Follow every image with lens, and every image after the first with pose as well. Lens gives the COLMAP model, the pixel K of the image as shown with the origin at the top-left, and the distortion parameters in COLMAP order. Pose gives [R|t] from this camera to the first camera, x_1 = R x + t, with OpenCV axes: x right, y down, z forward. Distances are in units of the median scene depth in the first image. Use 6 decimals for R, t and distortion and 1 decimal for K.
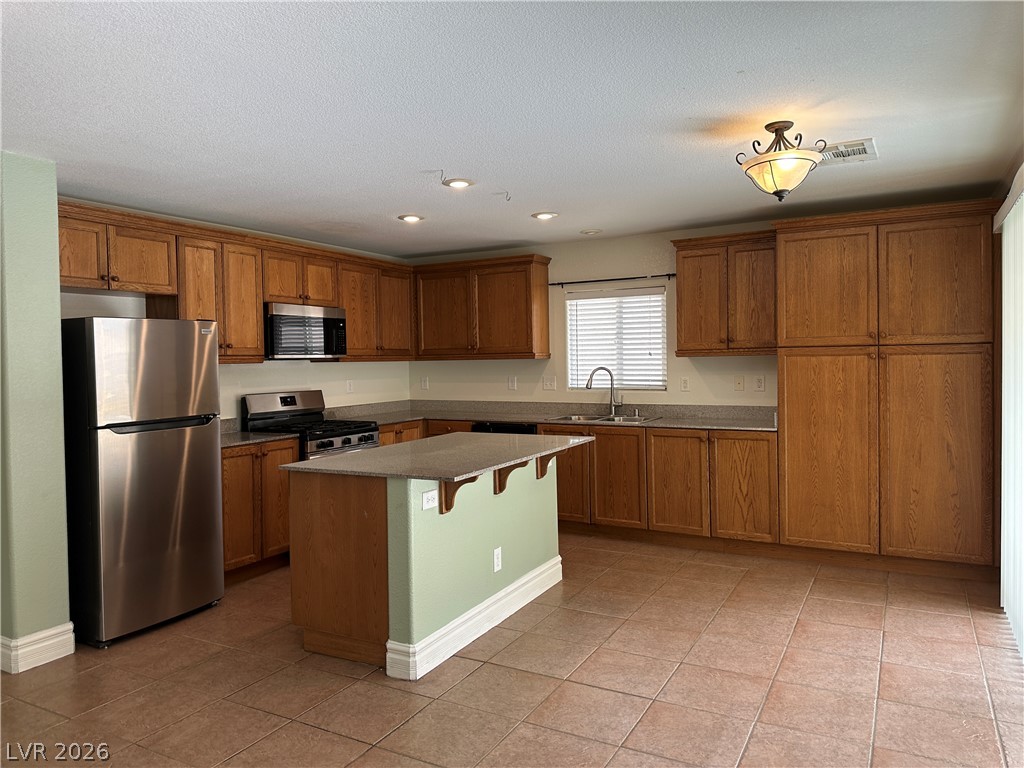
lens RADIAL K [[715.7, 0, 513.4], [0, 715.7, 389.5], [0, 0, 1]] dist [0.149743, -0.250134]
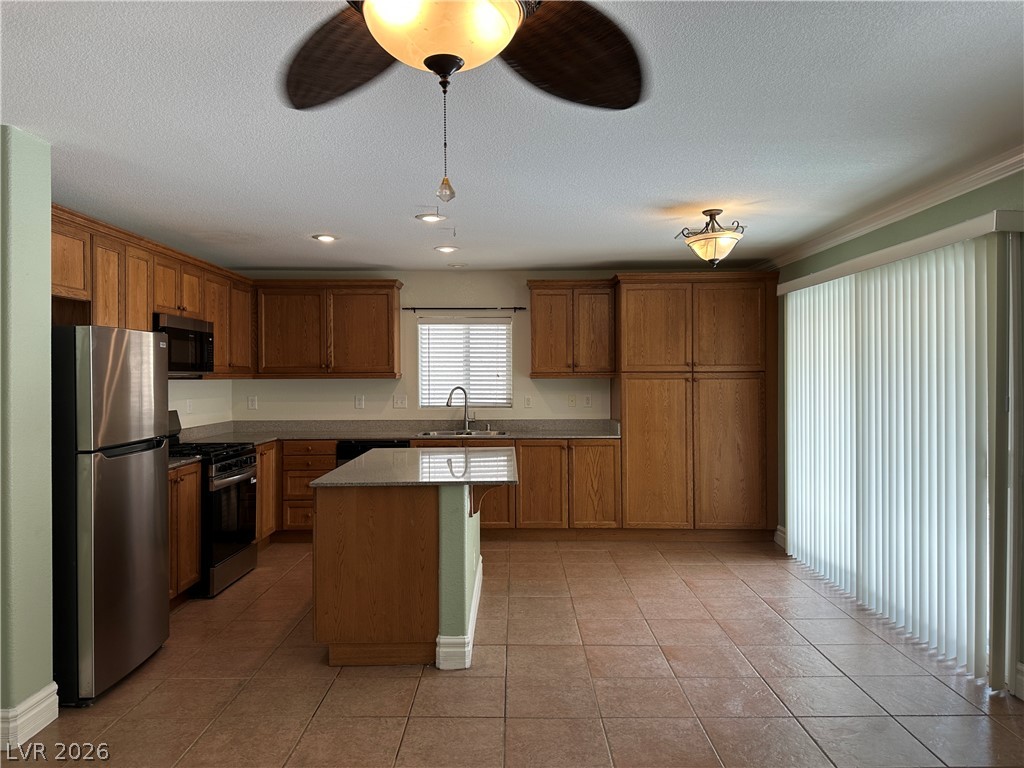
lens RADIAL K [[716.7, 0, 512.0], [0, 716.7, 384.0], [0, 0, 1]] dist [0.150620, -0.214588]
pose [[0.879486, 0.008496, 0.475849, -0.385316], [0.009339, 0.999340, -0.035103, 0.005003], [-0.475833, 0.035316, 0.878826, -0.012207]]
